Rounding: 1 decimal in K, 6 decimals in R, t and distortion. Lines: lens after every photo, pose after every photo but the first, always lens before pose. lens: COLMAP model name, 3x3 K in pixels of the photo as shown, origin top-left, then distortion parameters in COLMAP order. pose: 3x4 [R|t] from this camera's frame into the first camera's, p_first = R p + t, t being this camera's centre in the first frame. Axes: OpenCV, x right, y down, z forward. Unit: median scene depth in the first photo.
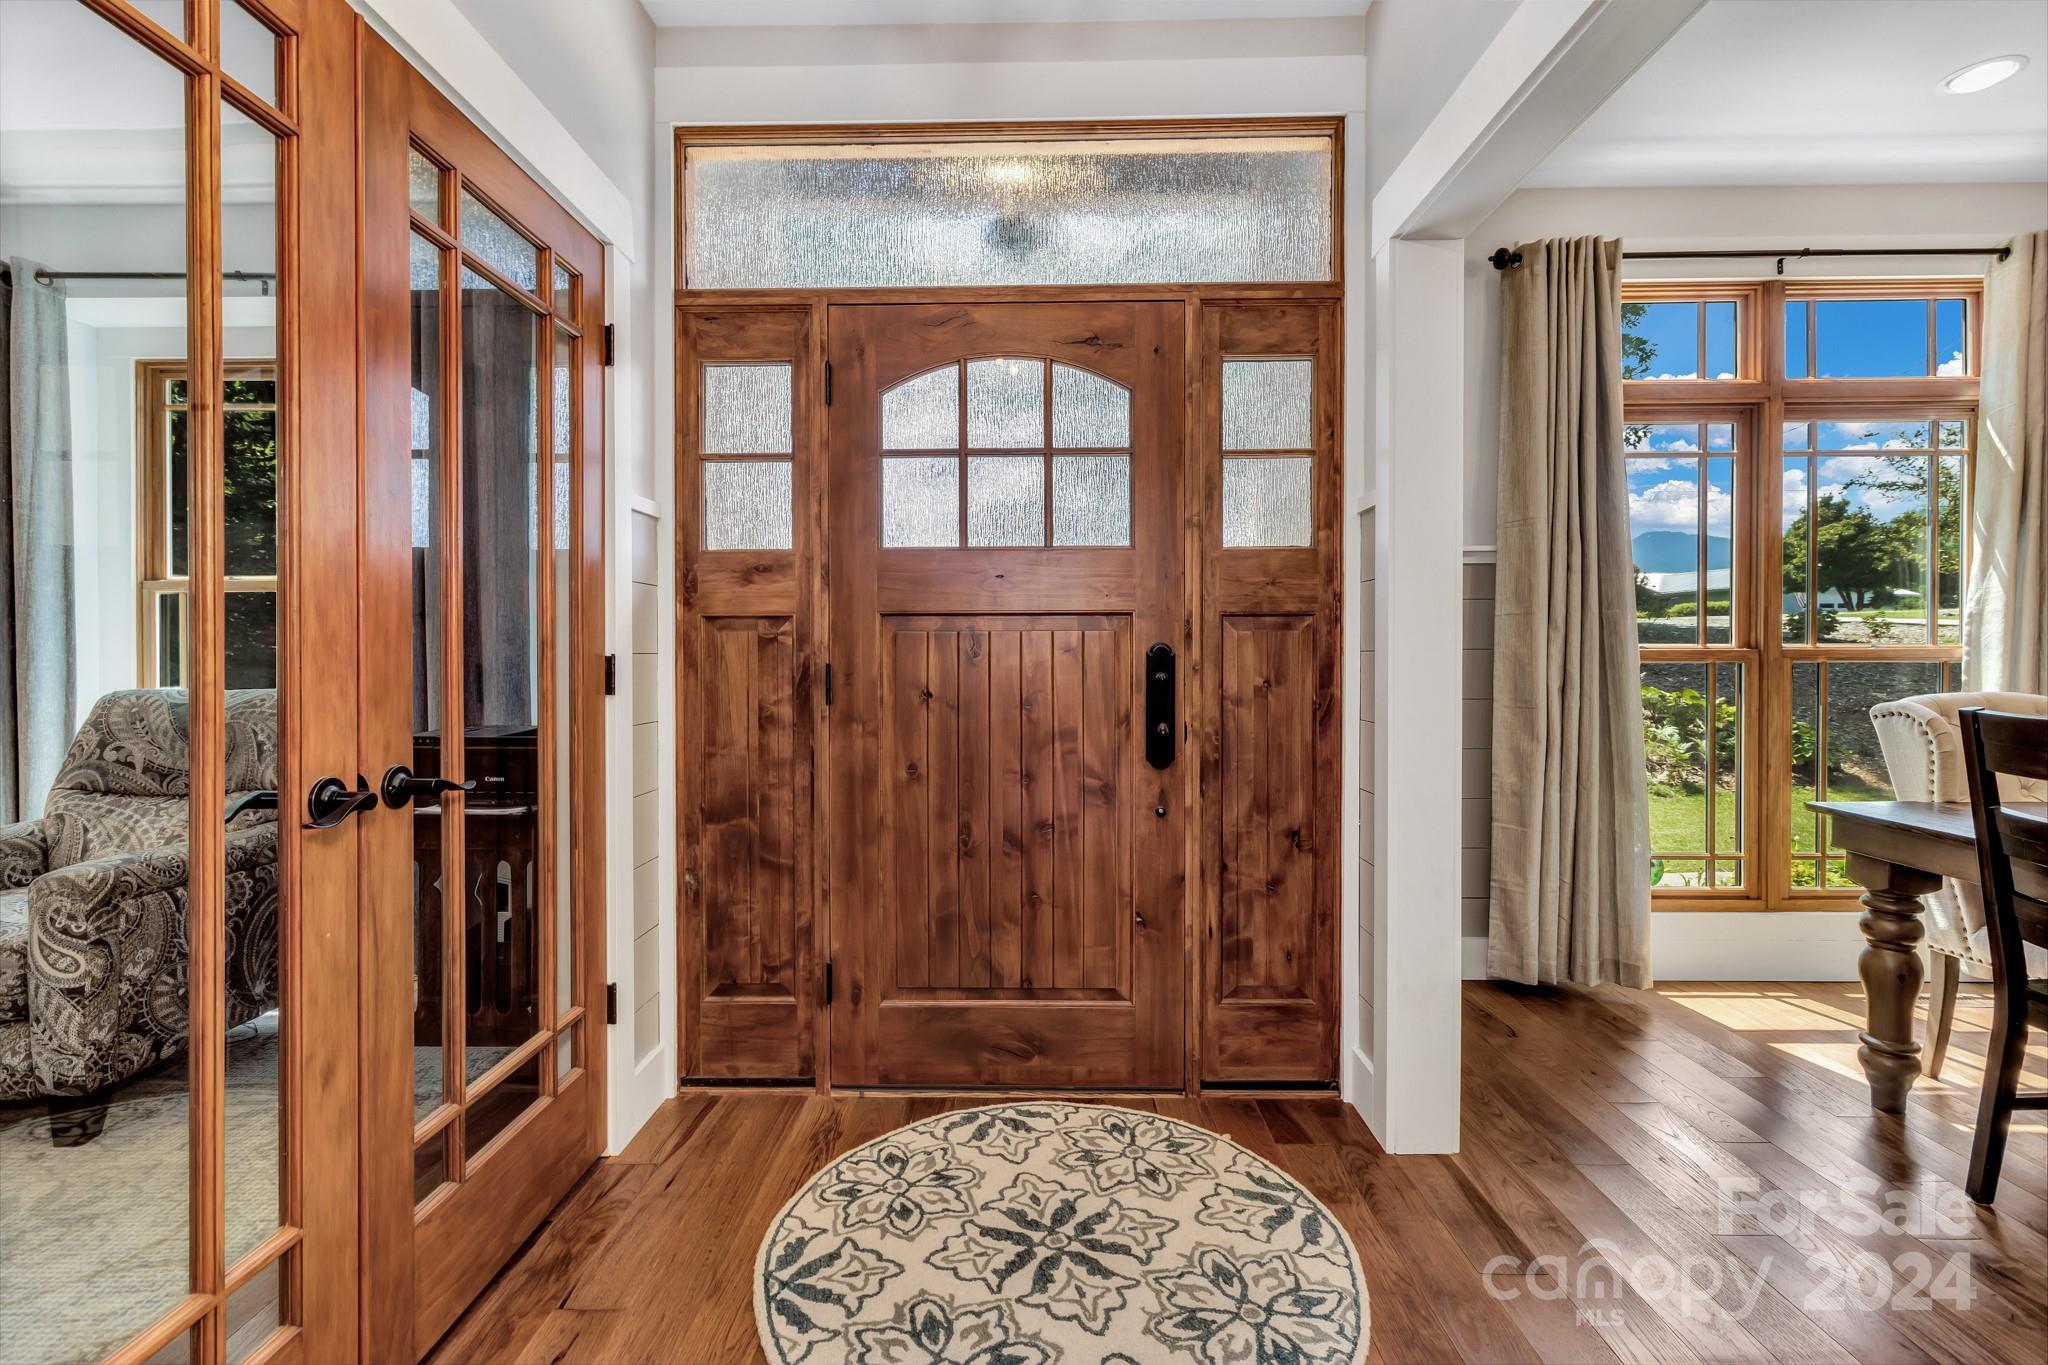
lens RADIAL K [[950.9, 0, 1021.3], [0, 950.9, 672.7], [0, 0, 1]] dist [-0.001429, 0.002937]
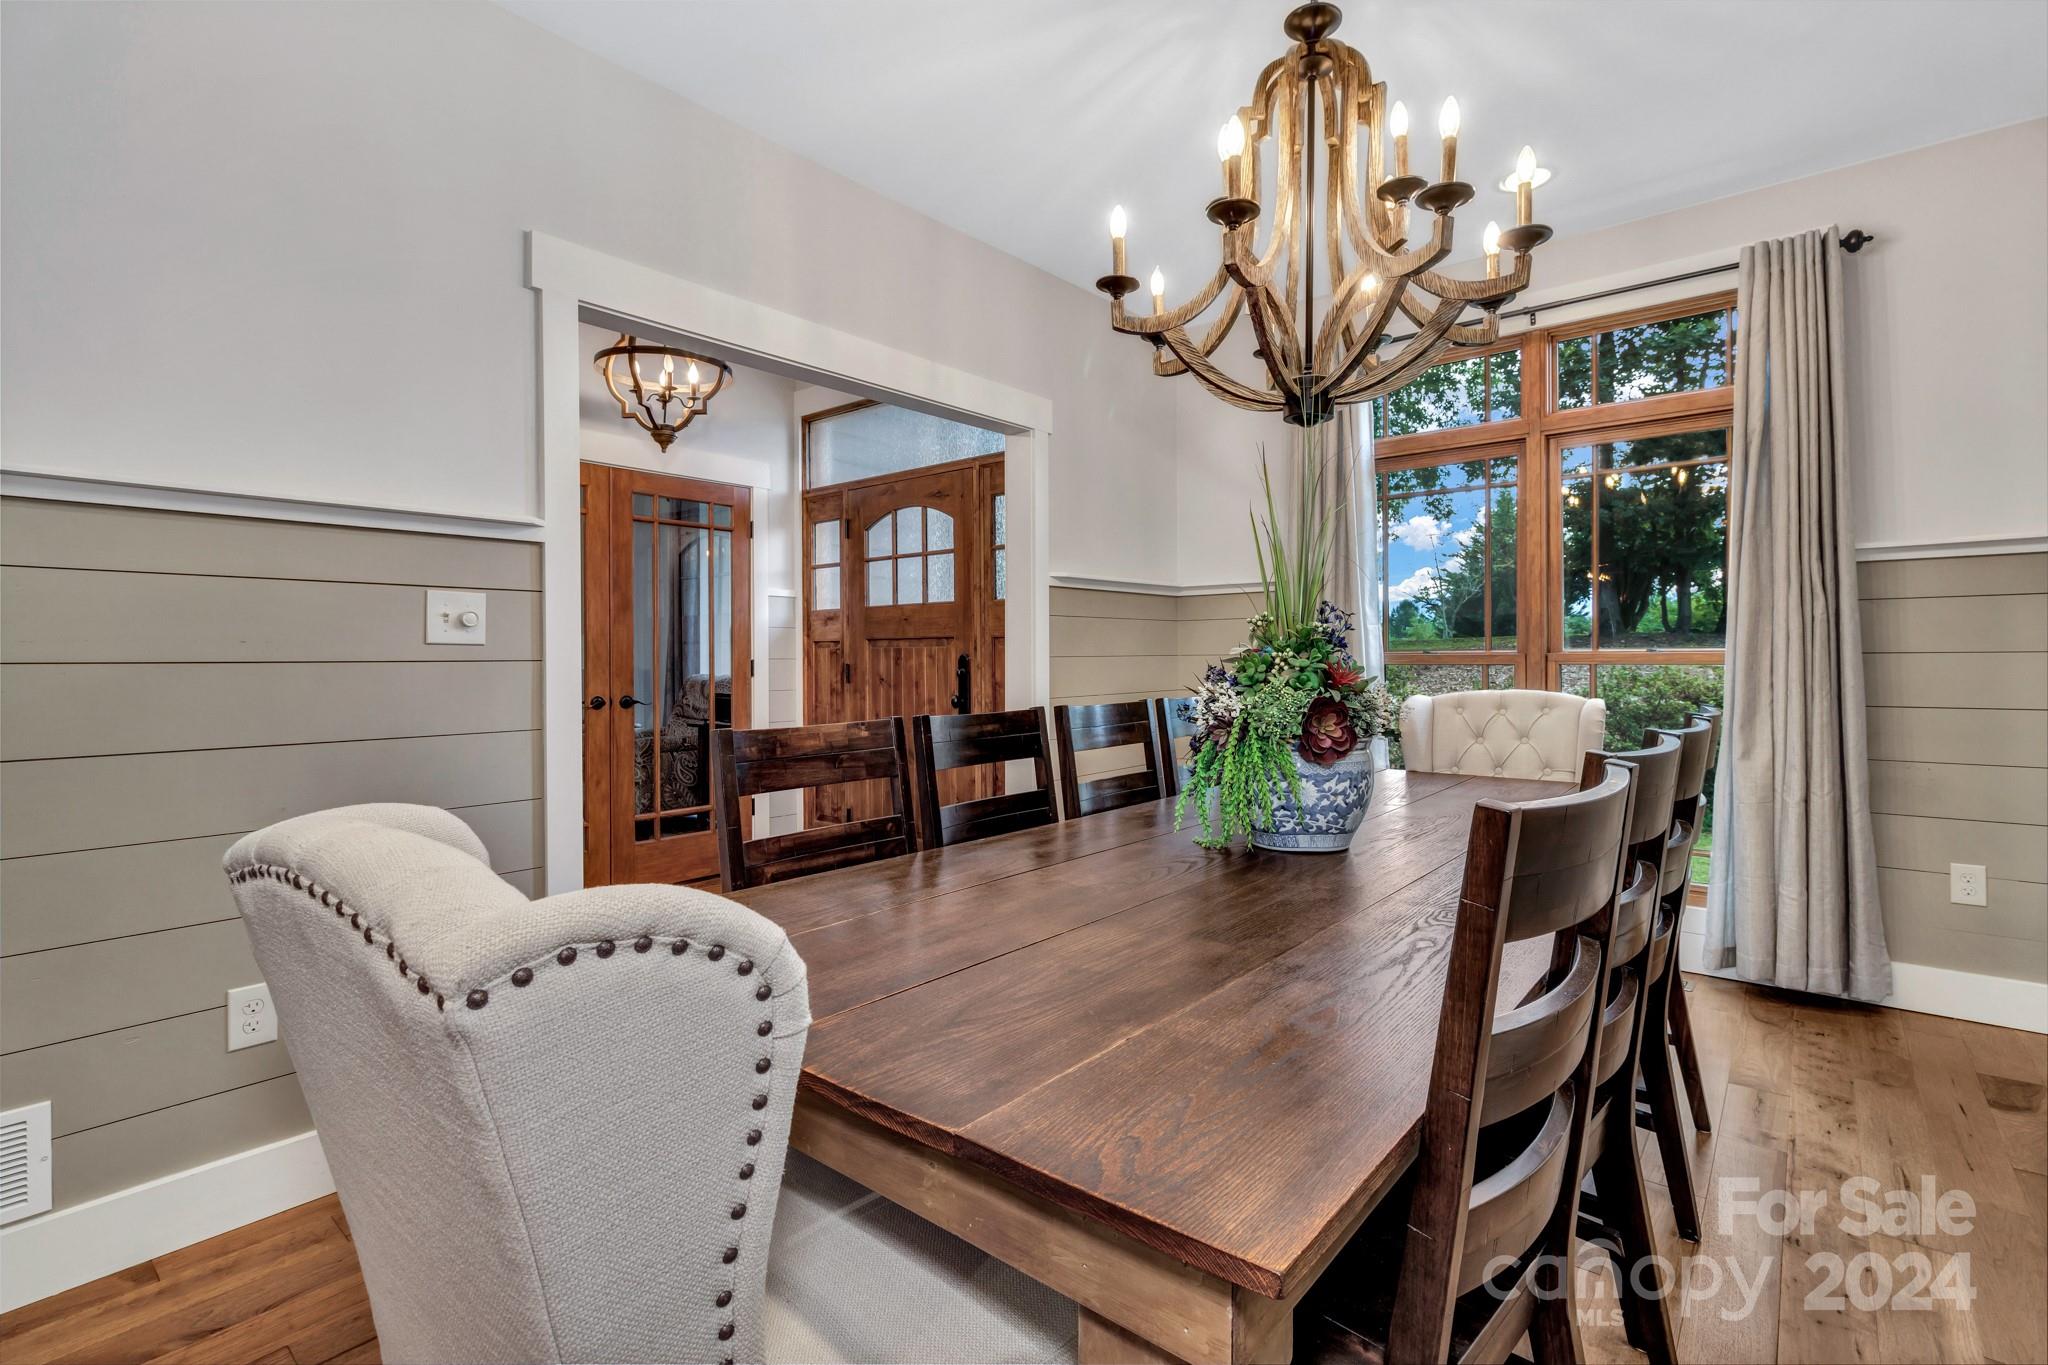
lens RADIAL K [[950.9, 0, 1033.6], [0, 950.9, 670.1], [0, 0, 1]] dist [-0.001429, 0.002937]
pose [[0.777258, 0.006393, -0.629150, 2.826916], [-0.009053, 0.999958, -0.001023, 0.006117], [0.629117, 0.006491, 0.777283, -0.708245]]
